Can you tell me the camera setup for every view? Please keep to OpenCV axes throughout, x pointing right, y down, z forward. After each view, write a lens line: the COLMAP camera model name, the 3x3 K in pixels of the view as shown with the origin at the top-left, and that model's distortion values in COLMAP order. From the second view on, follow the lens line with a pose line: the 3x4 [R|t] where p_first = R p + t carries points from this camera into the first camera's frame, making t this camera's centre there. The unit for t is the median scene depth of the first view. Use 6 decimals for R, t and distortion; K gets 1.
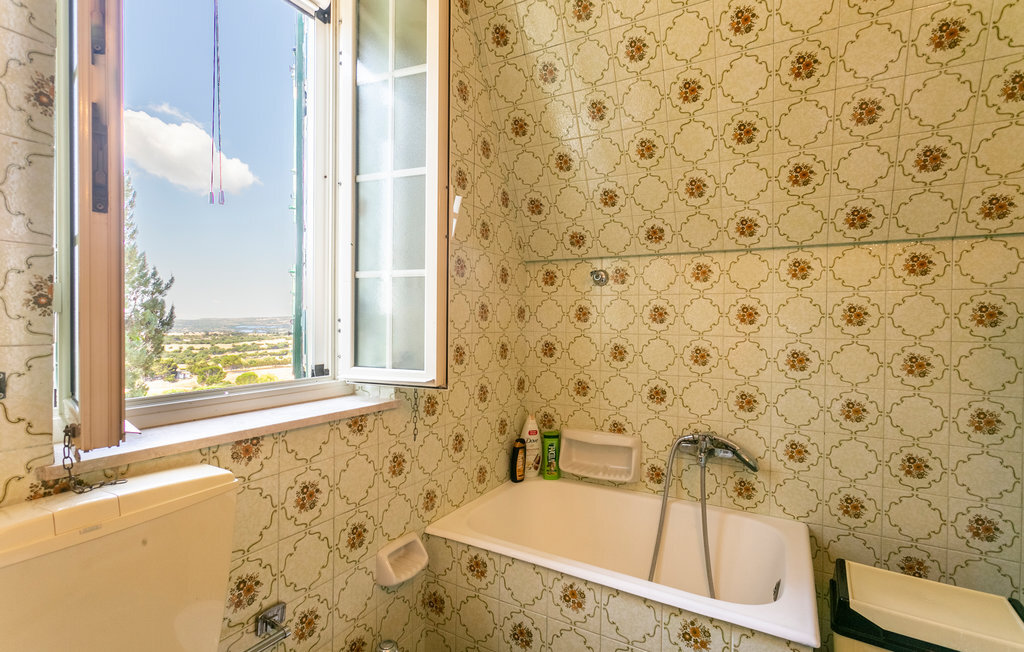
lens RADIAL K [[485.4, 0, 514.0], [0, 485.4, 323.1], [0, 0, 1]] dist [-0.000253, 0.002347]
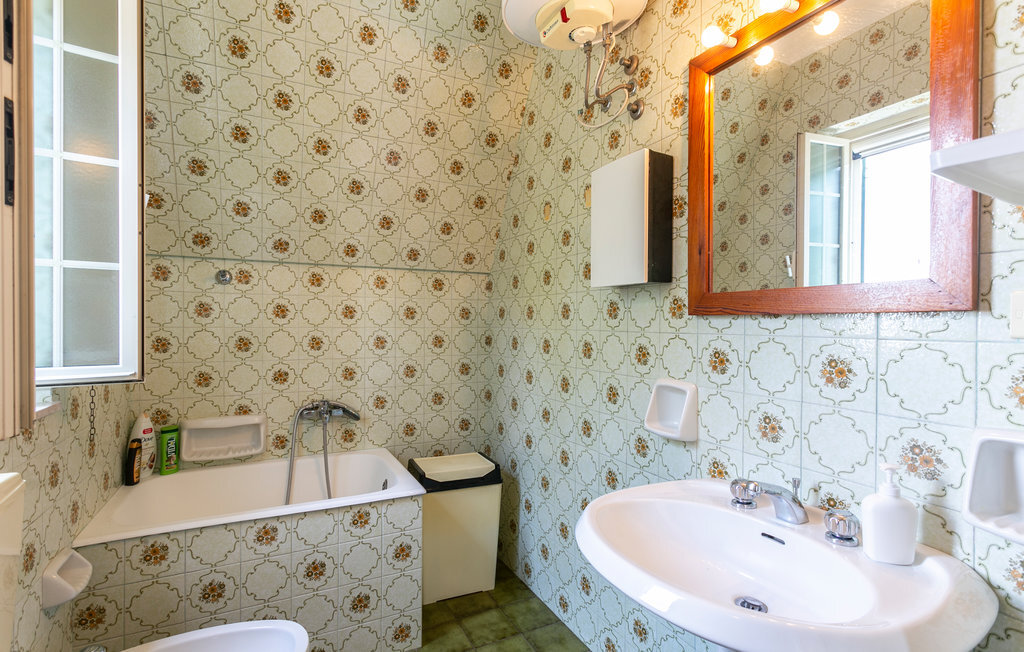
lens RADIAL K [[485.4, 0, 509.2], [0, 485.4, 325.1], [0, 0, 1]] dist [-0.000253, 0.002347]
pose [[0.548820, -0.012066, 0.835853, -0.428303], [0.005643, 0.999927, 0.010729, 0.007926], [-0.835921, -0.001171, 0.548848, -0.159937]]
